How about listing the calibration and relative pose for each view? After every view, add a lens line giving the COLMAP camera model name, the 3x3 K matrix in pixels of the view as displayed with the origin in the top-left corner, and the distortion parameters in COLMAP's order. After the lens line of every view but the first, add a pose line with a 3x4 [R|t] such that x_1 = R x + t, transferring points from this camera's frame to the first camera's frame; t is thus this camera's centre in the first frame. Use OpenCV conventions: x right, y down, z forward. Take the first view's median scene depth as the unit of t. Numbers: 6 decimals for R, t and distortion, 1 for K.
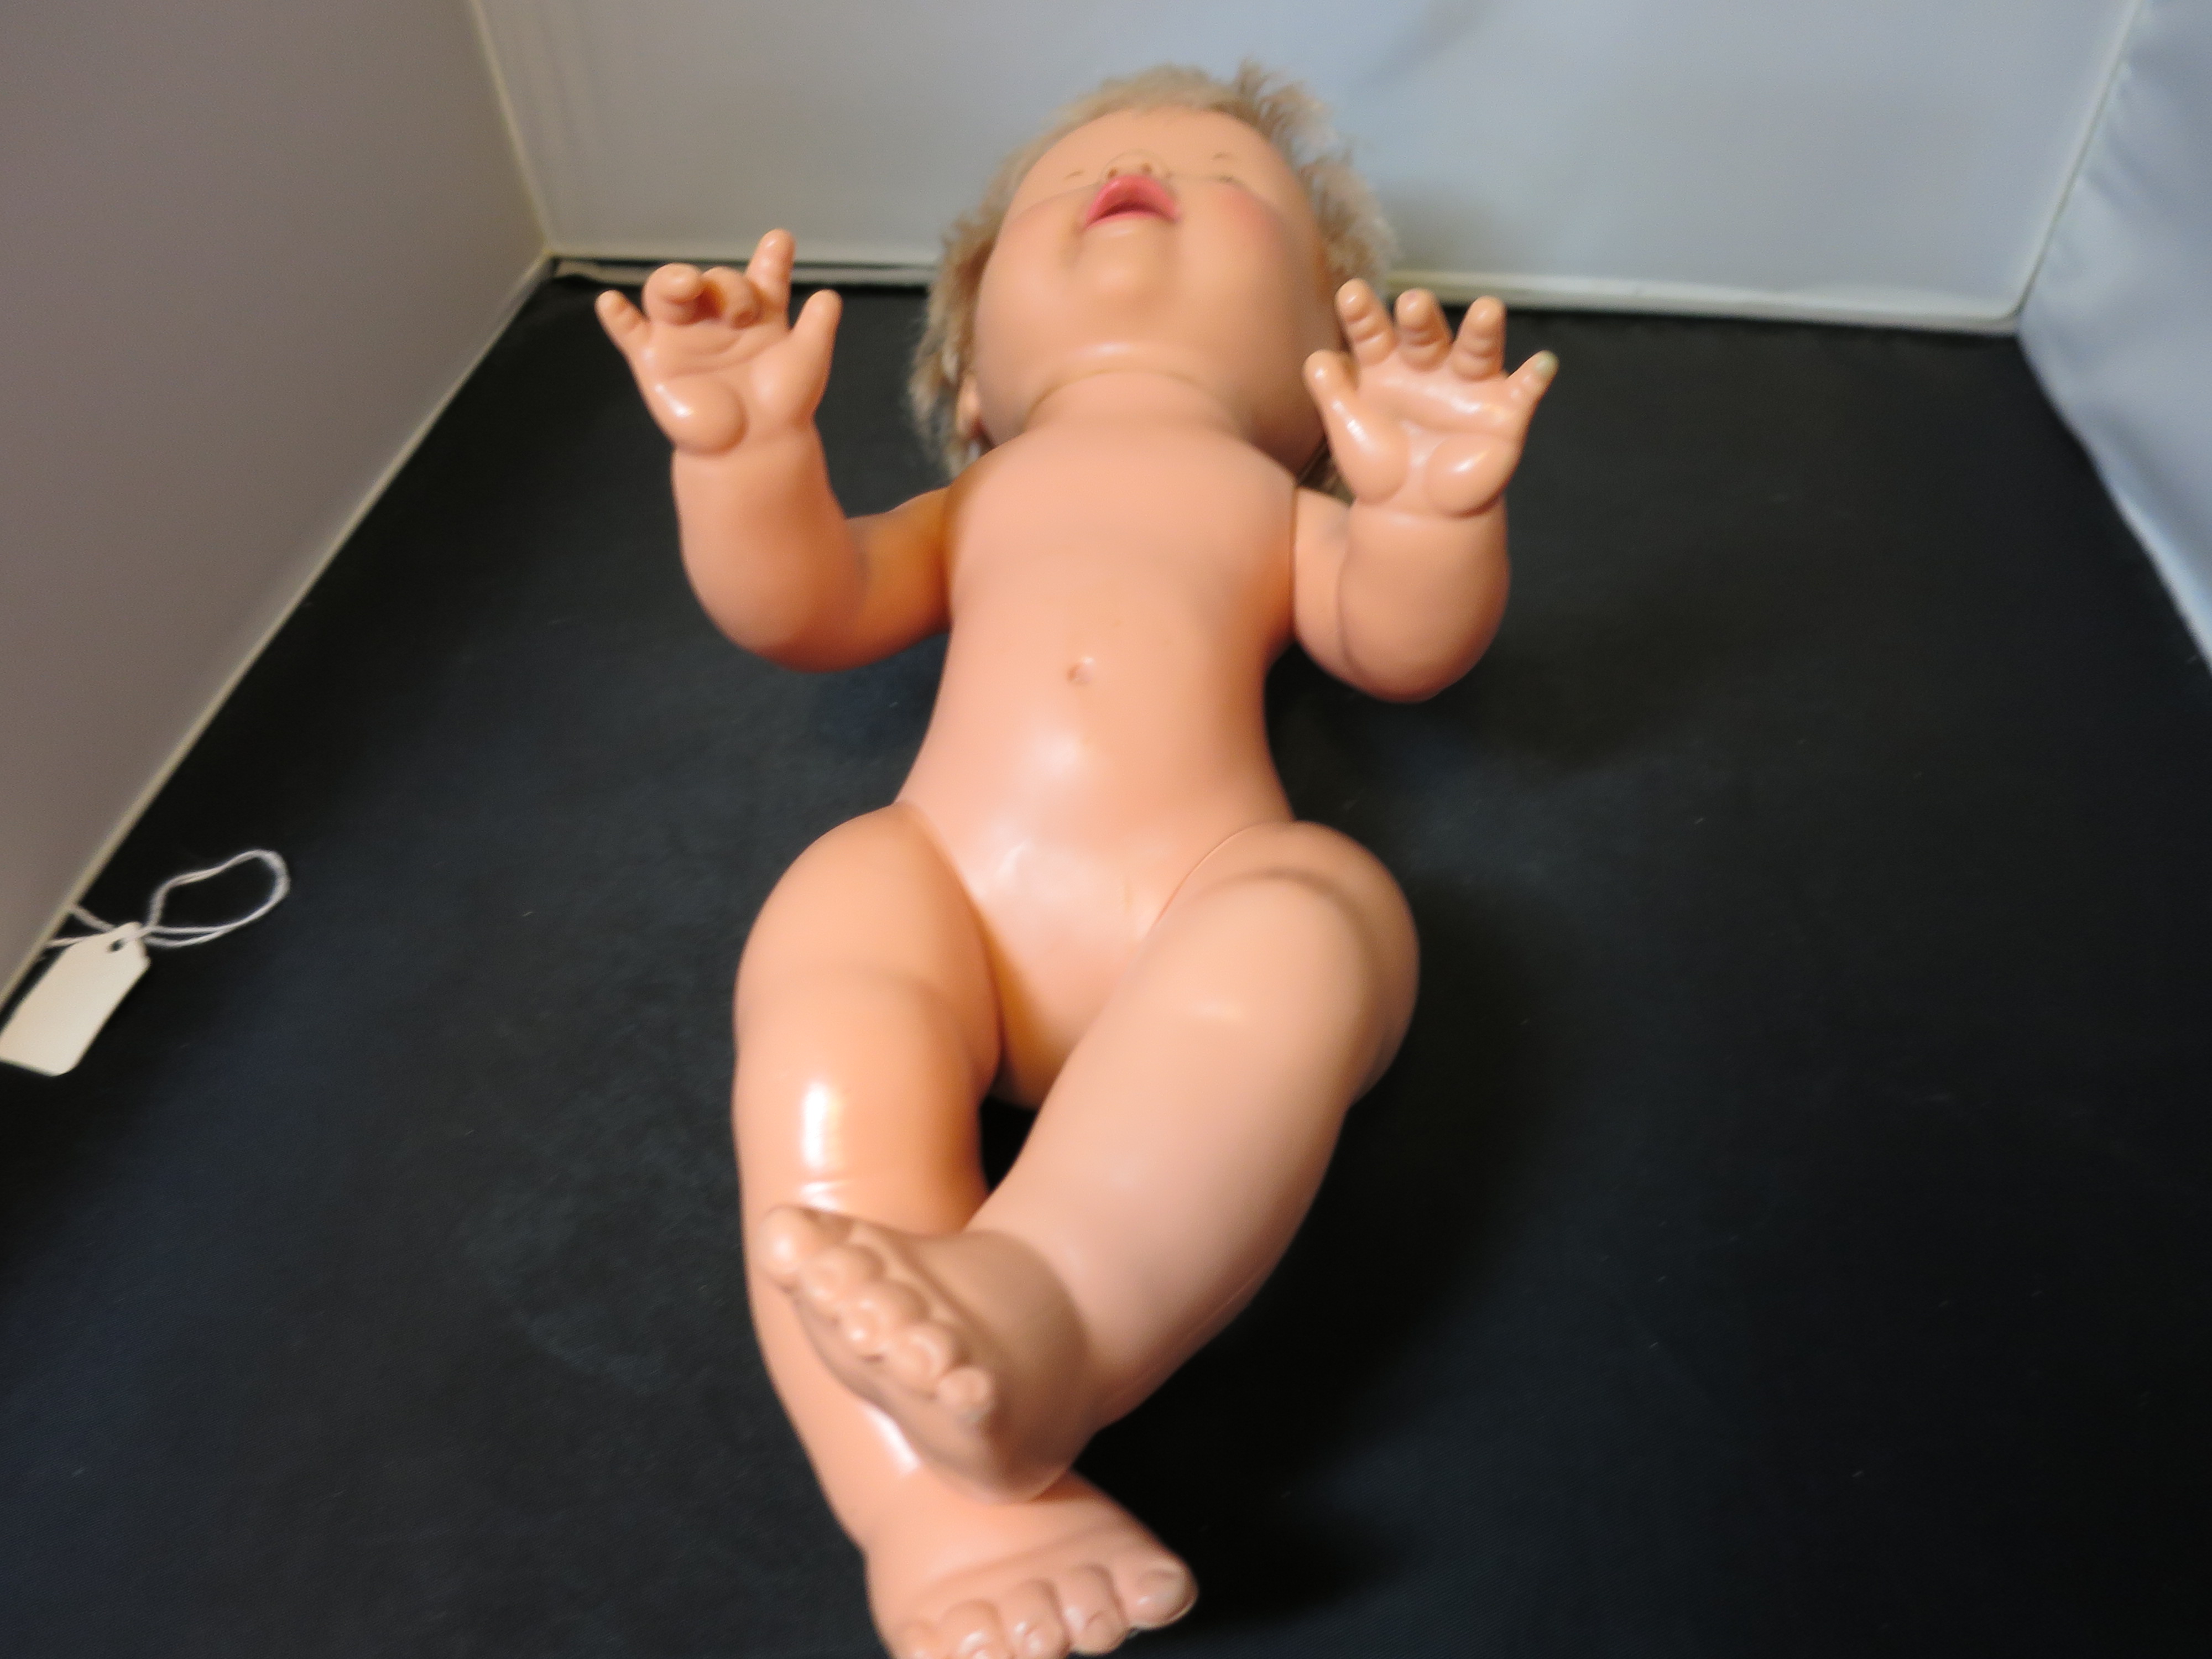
lens RADIAL K [[1562.3, 0, 1106.0], [0, 1562.3, 829.5], [0, 0, 1]] dist [-0.043759, 0.000319]
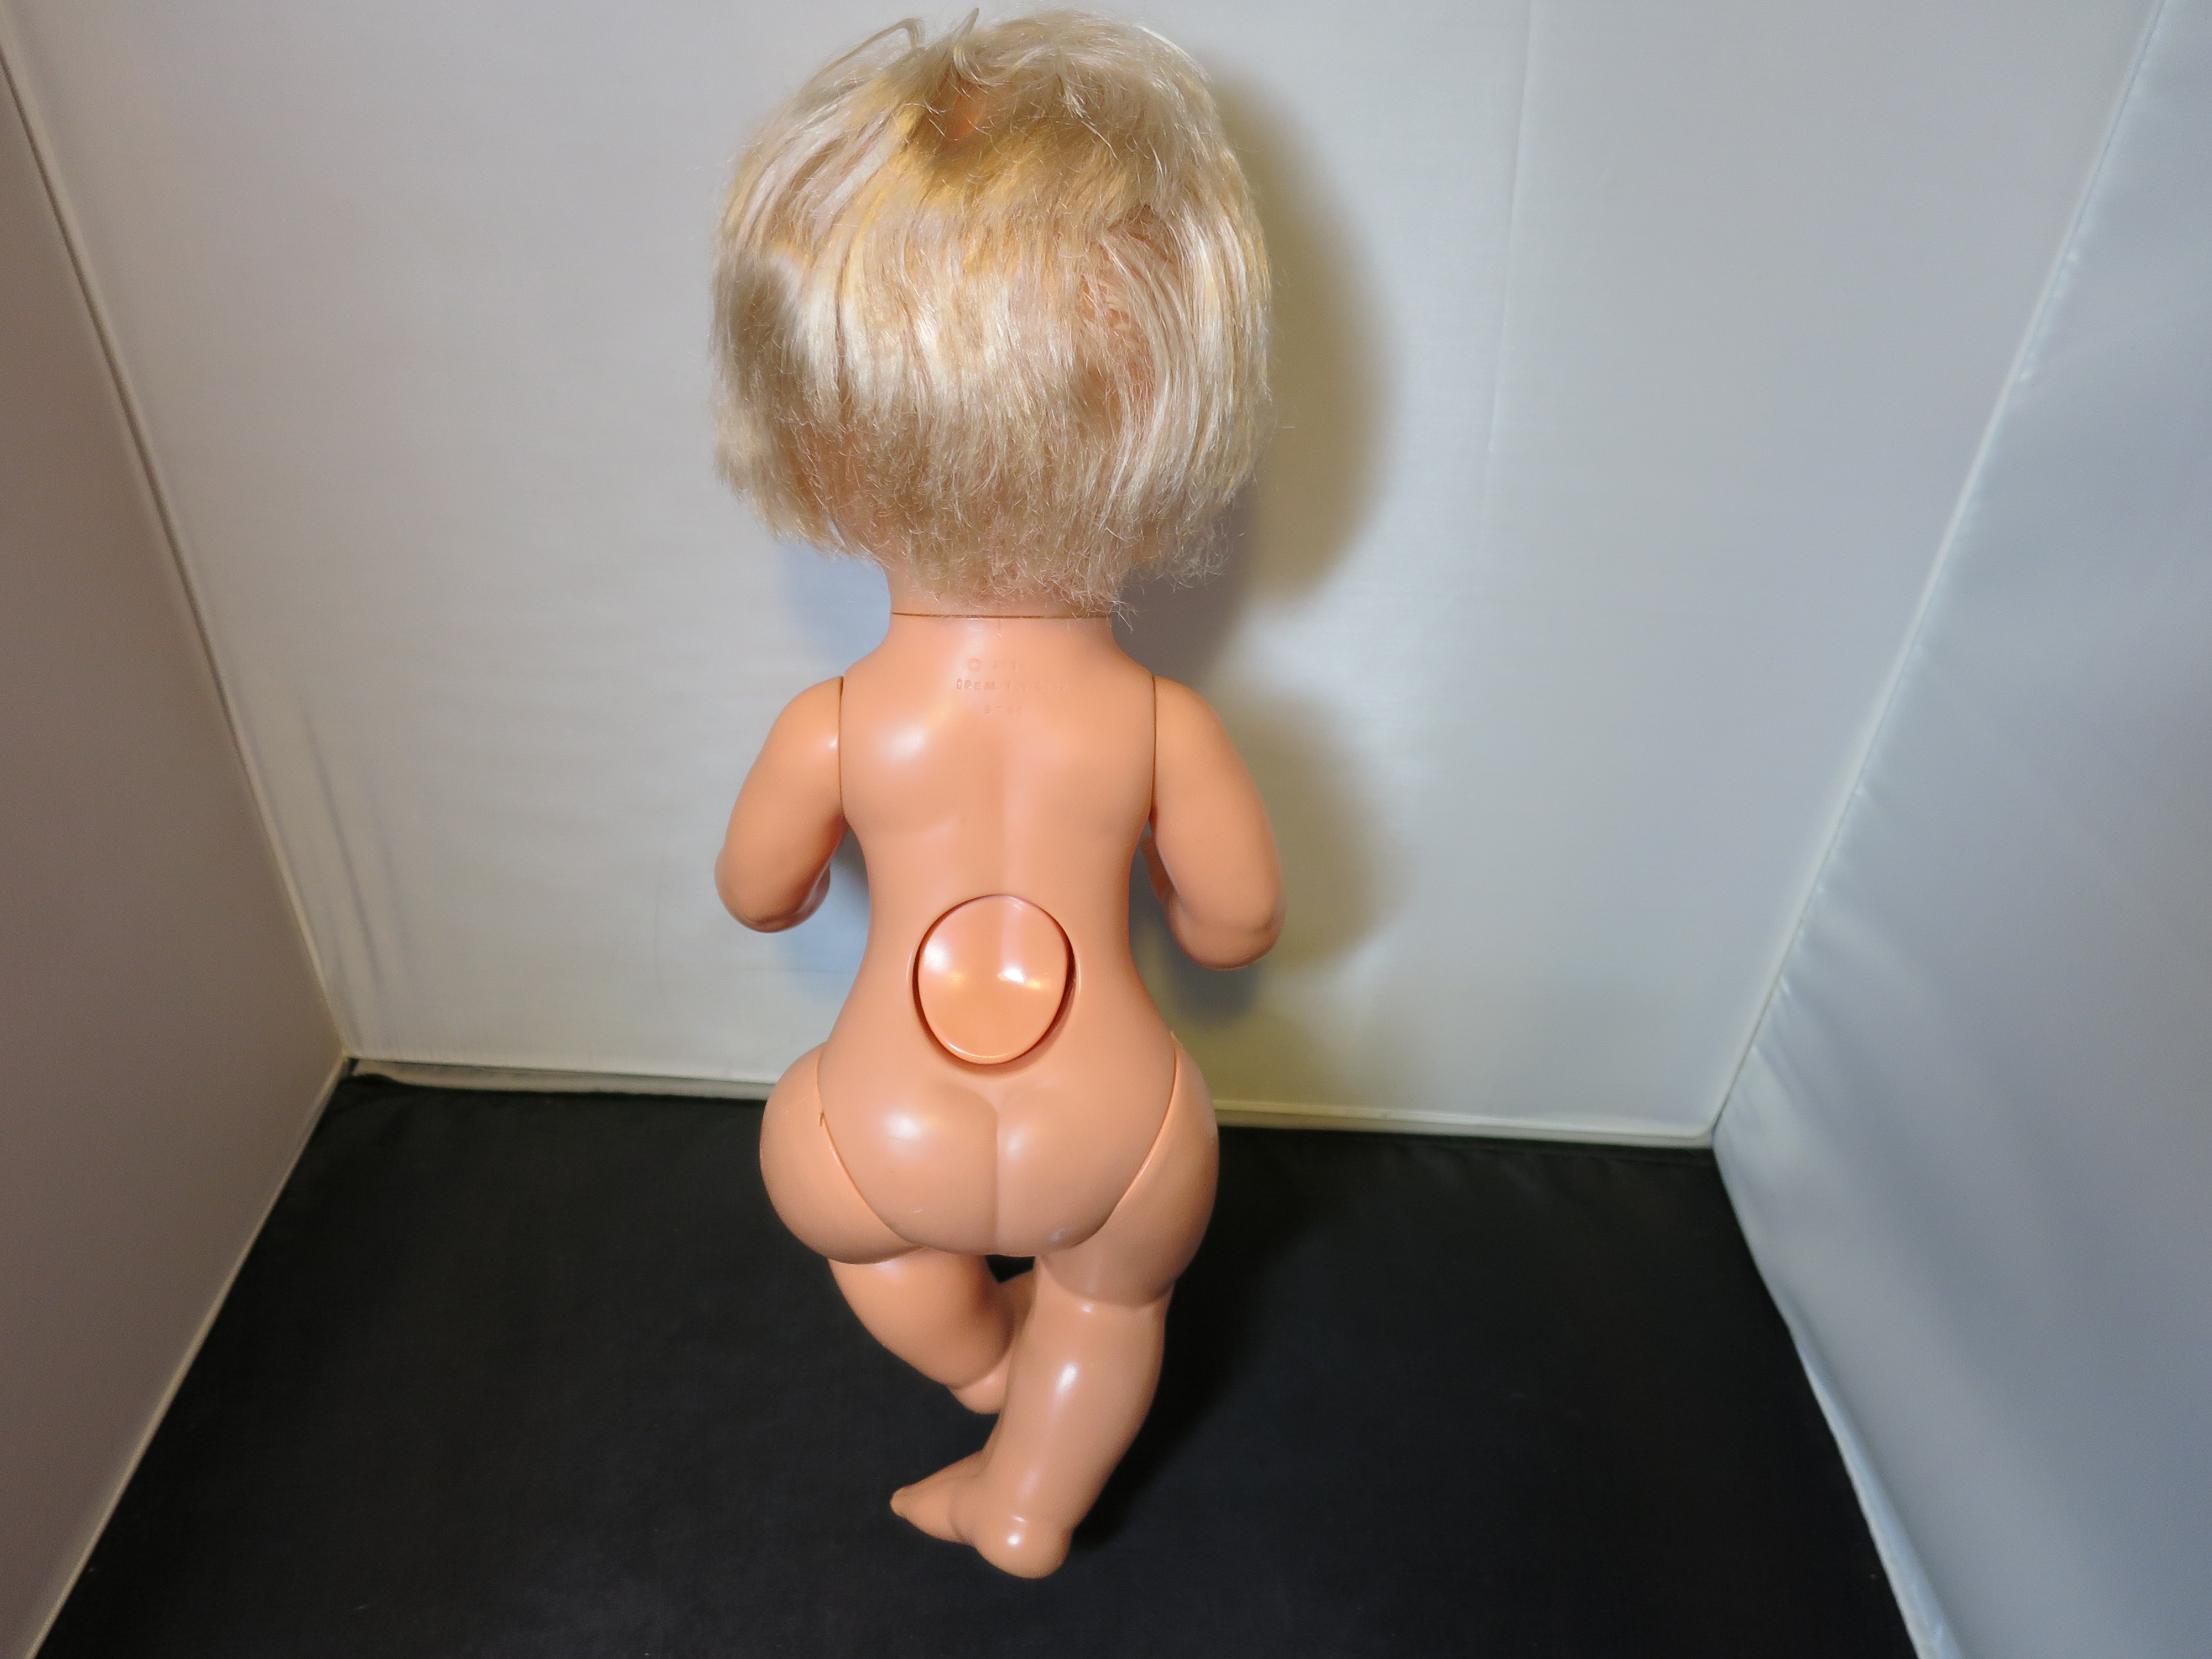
lens RADIAL K [[1562.3, 0, 1106.0], [0, 1562.3, 829.5], [0, 0, 1]] dist [-0.043759, 0.000319]
pose [[0.988682, -0.006693, 0.149880, -0.021811], [0.031718, 0.985749, -0.165206, -0.381612], [-0.146638, 0.168090, 0.974804, -0.096524]]
